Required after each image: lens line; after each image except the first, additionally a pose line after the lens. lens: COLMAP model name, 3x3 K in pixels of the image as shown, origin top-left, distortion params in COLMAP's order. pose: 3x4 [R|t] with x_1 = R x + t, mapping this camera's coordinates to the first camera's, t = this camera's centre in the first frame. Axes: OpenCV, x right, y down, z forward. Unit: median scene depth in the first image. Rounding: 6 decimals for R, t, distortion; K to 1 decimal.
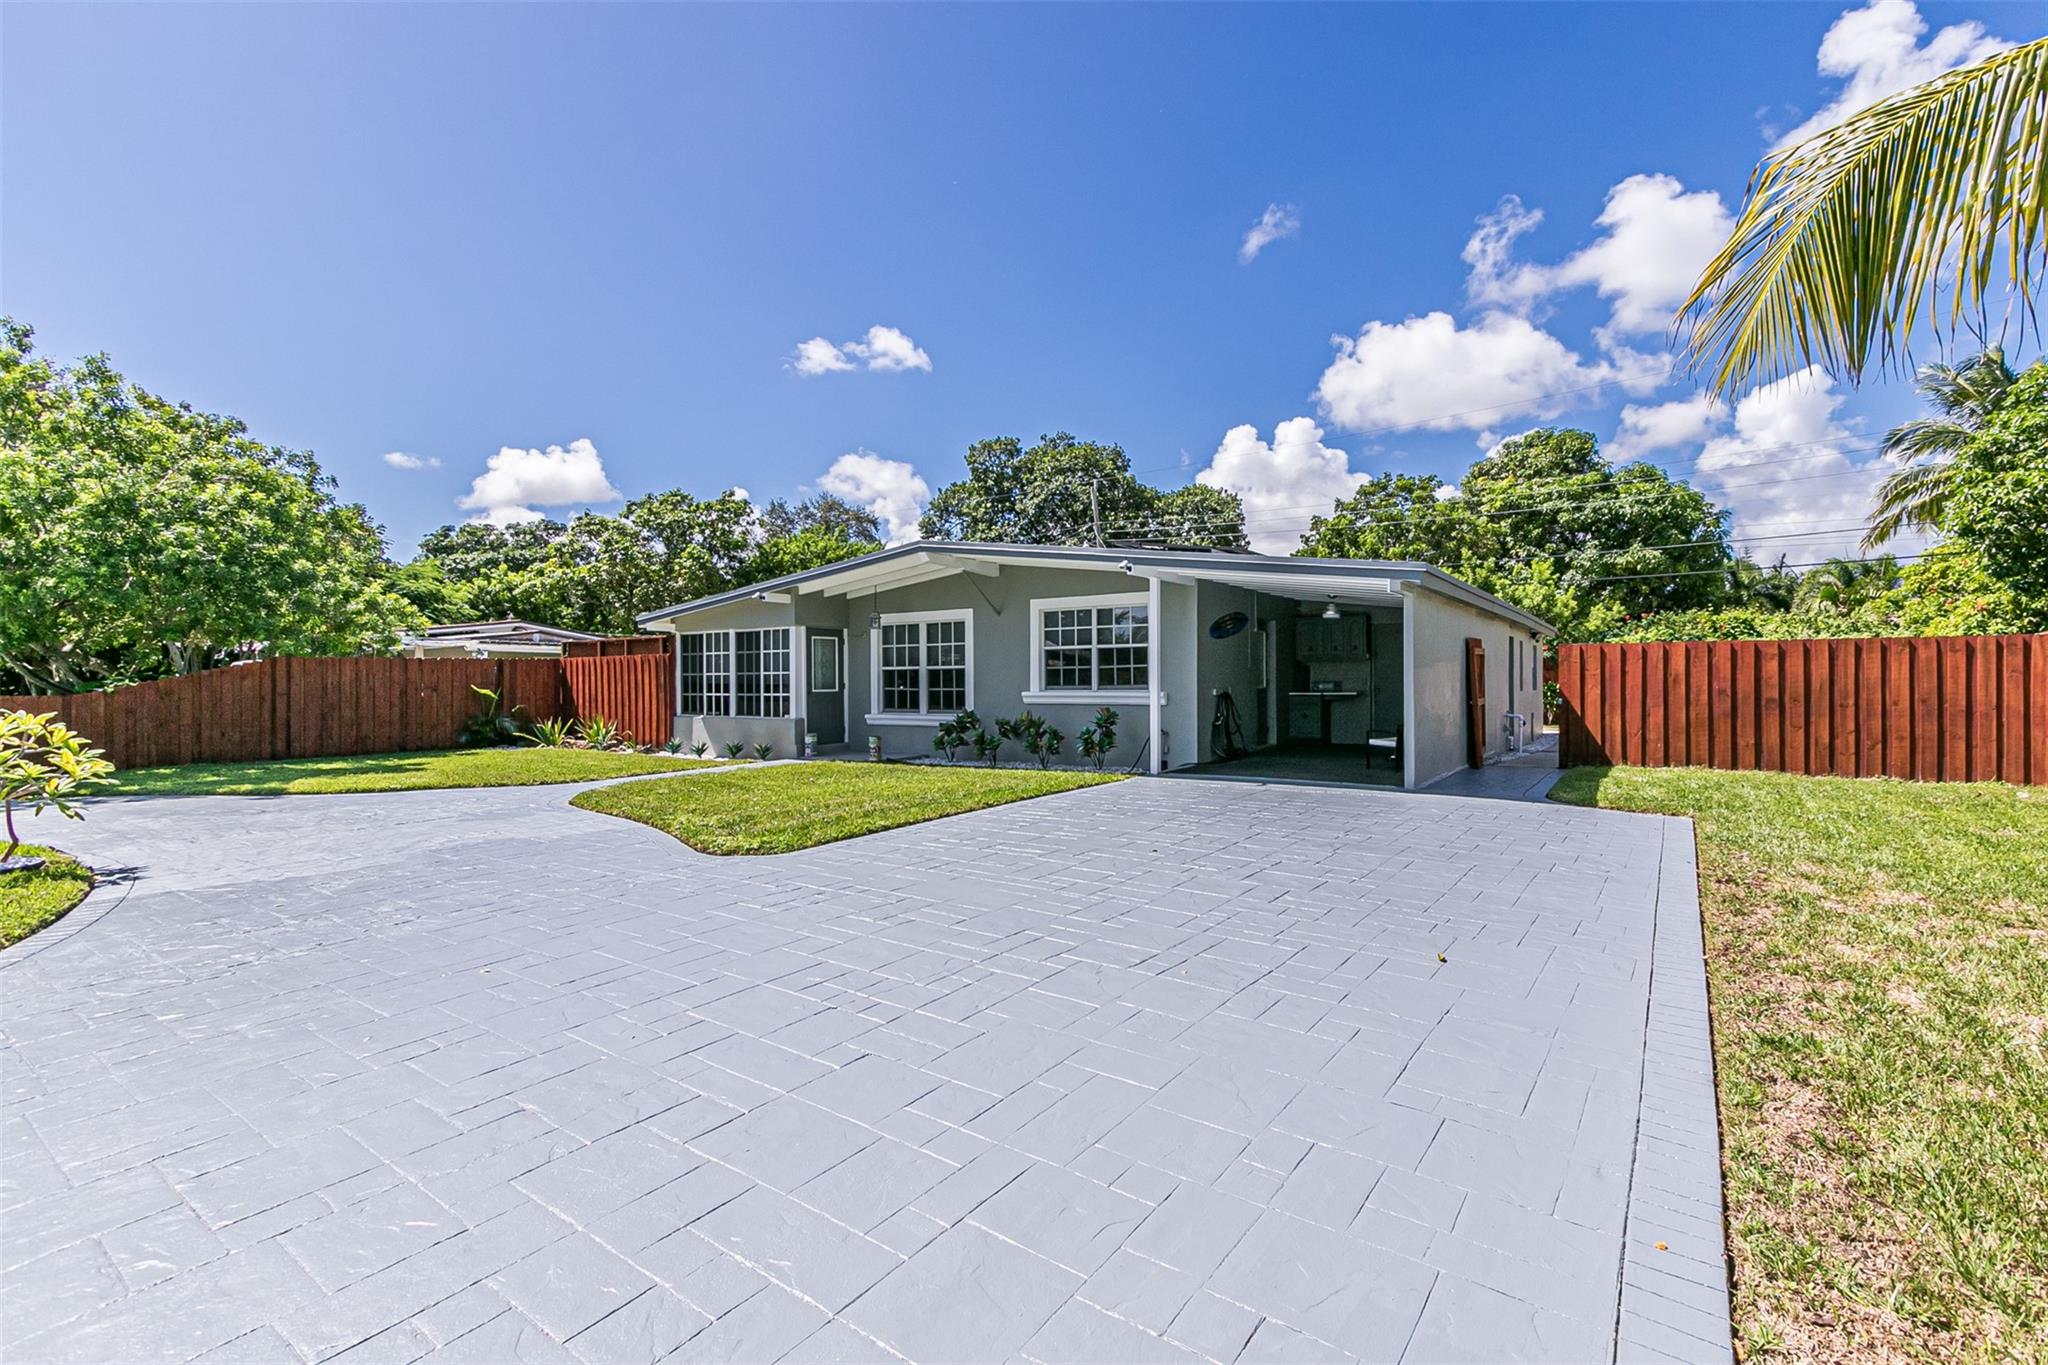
lens RADIAL K [[930.2, 0, 1032.5], [0, 930.2, 670.4], [0, 0, 1]] dist [0.008168, -0.002252]
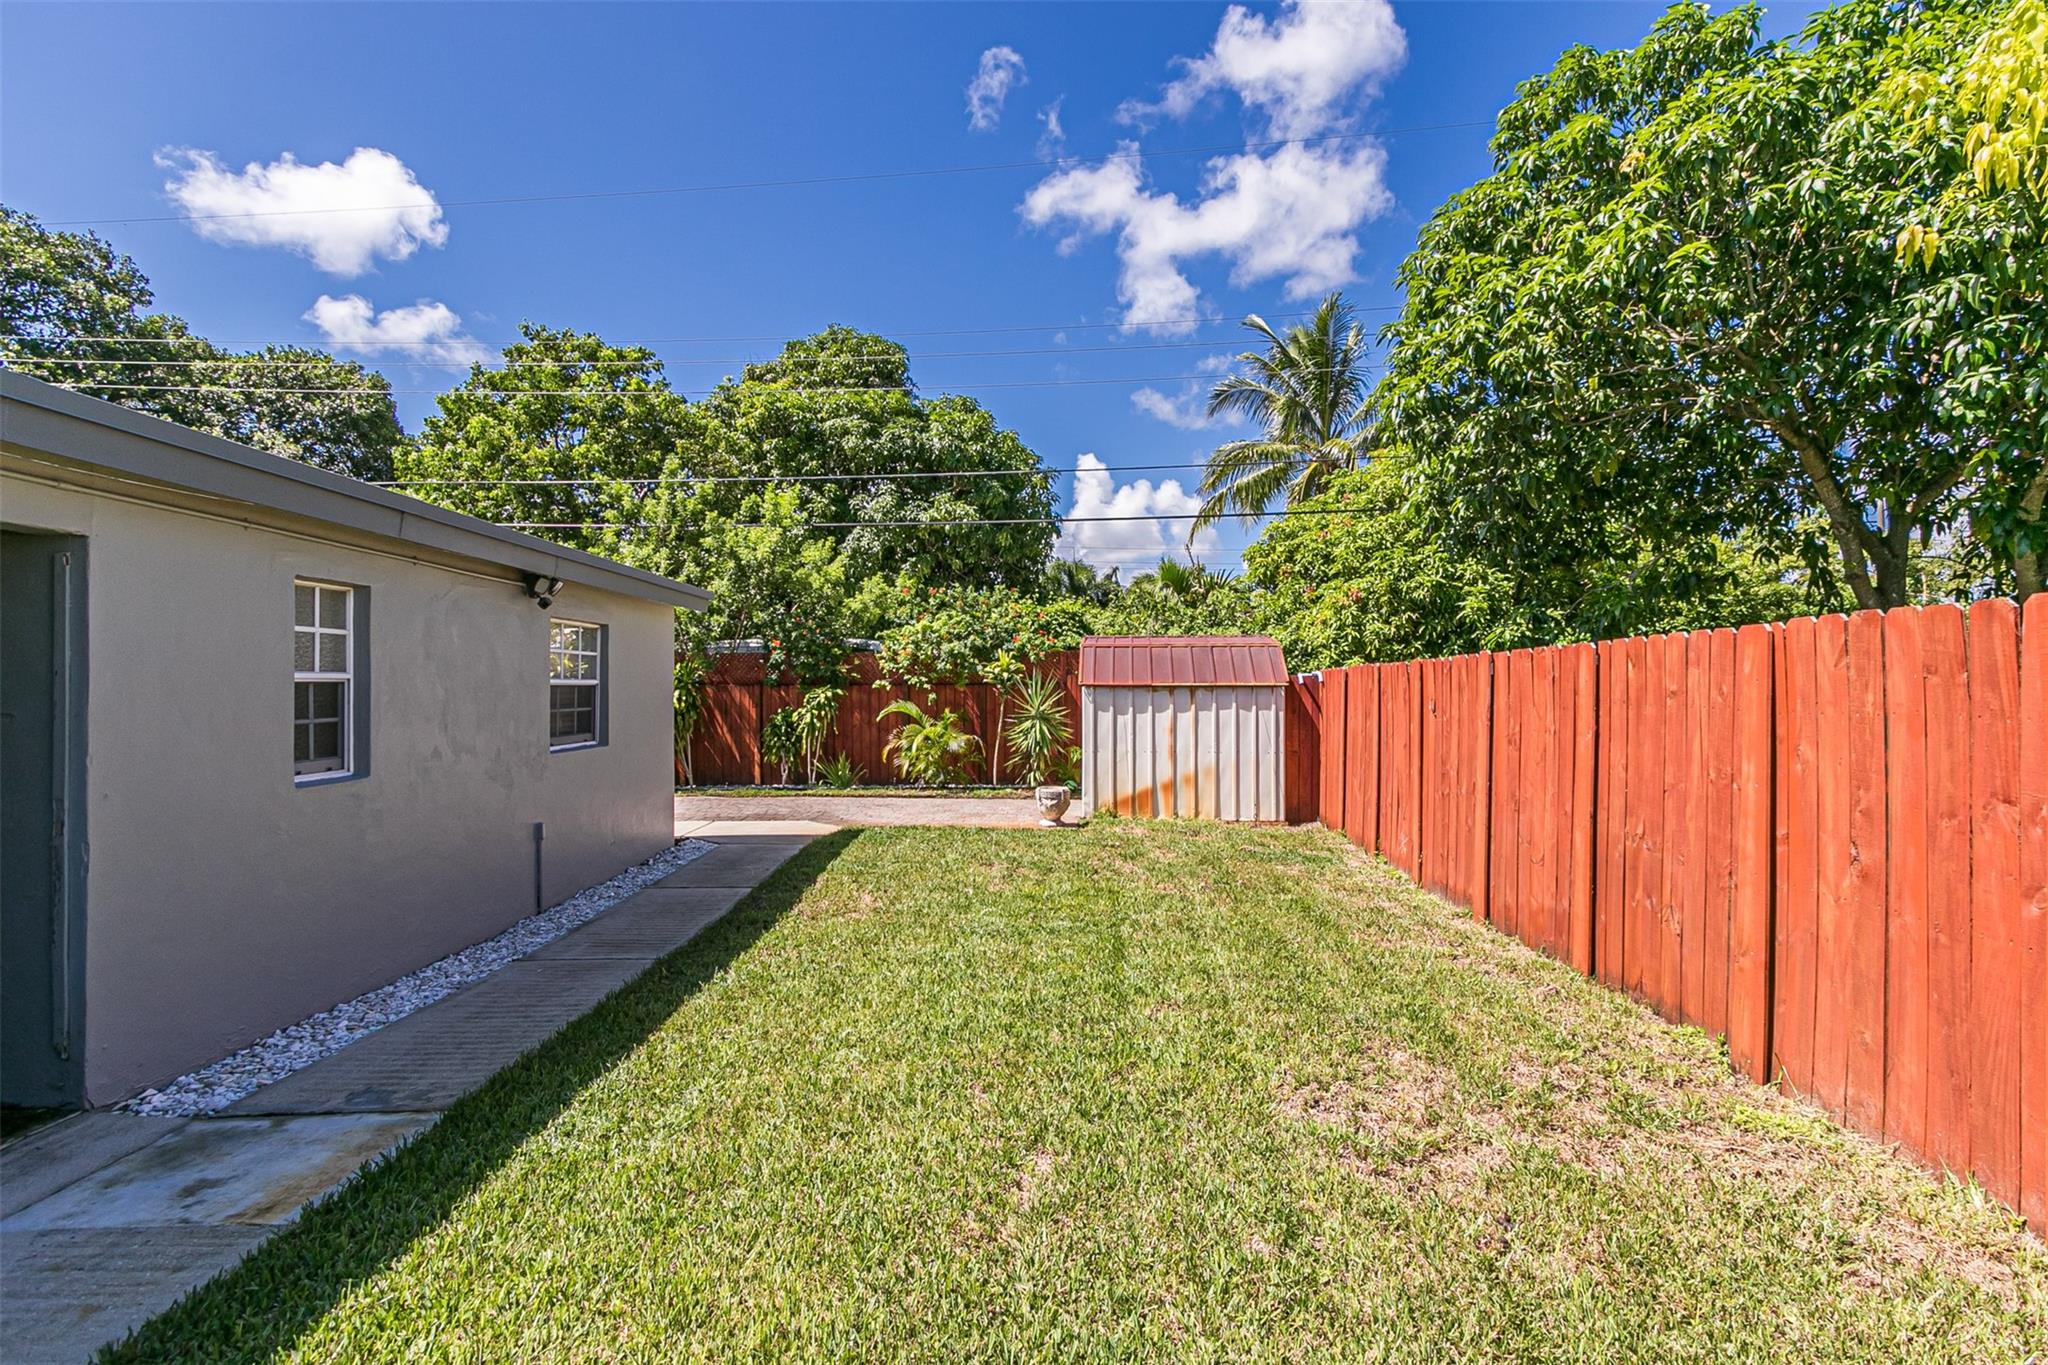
lens RADIAL K [[930.2, 0, 1040.1], [0, 930.2, 688.4], [0, 0, 1]] dist [0.008168, -0.002252]
pose [[0.822120, 0.003625, 0.569302, 0.593747], [-0.010185, 0.999913, 0.008340, -0.007143], [-0.569223, -0.012655, 0.822086, 0.757763]]
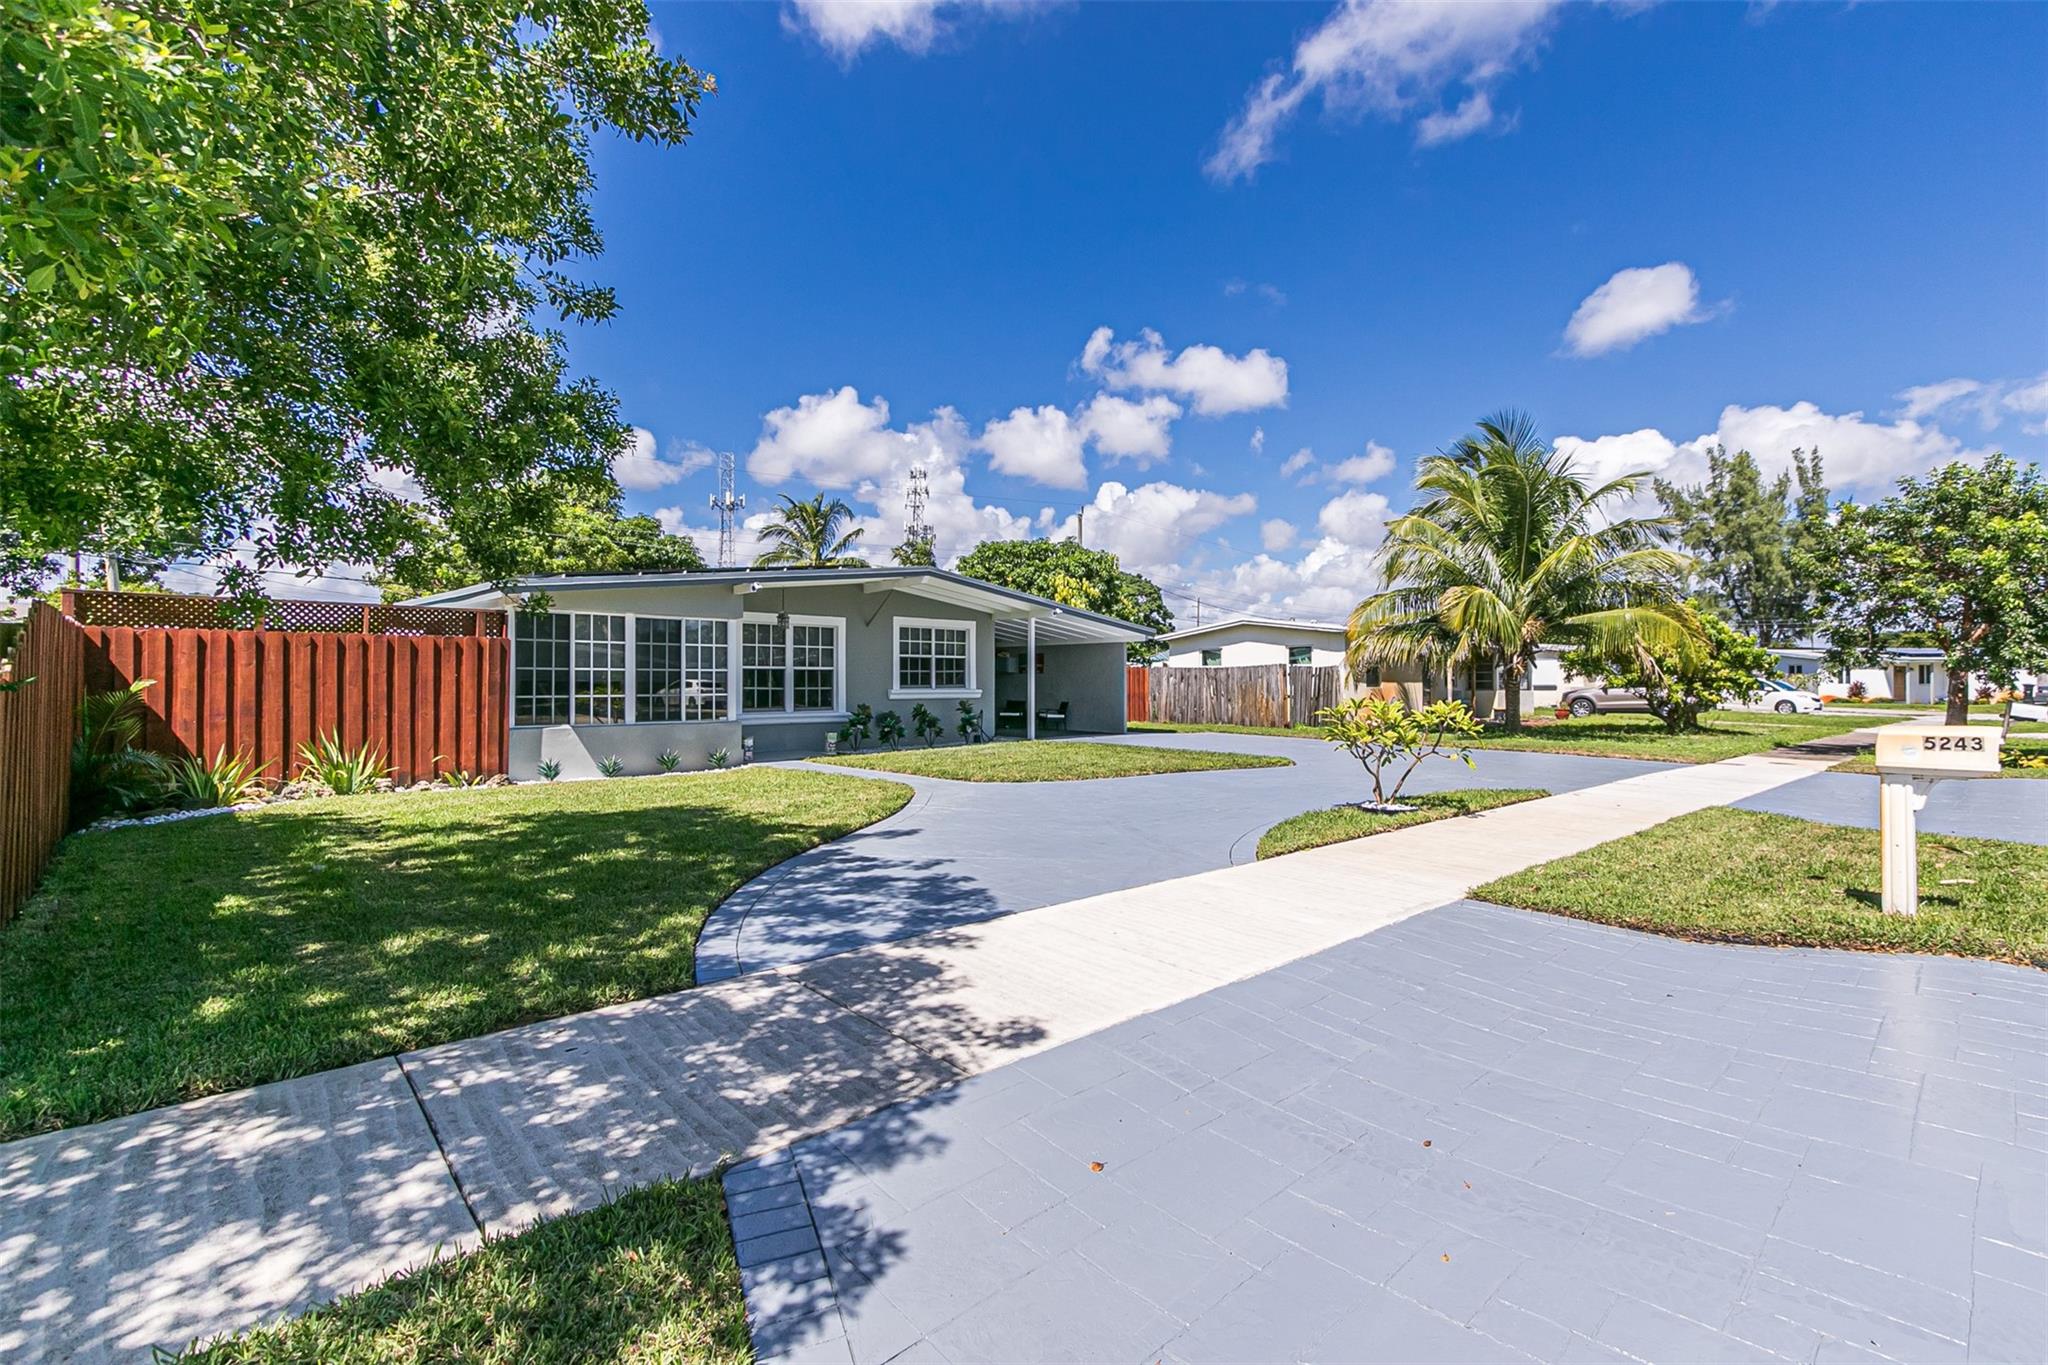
lens RADIAL K [[930.2, 0, 1014.1], [0, 930.2, 683.7], [0, 0, 1]] dist [0.008168, -0.002252]
pose [[0.178301, 0.005035, 0.983963, -1.058037], [-0.012149, 0.999922, -0.002915, 0.014115], [-0.983901, -0.011435, 0.178348, 0.541695]]
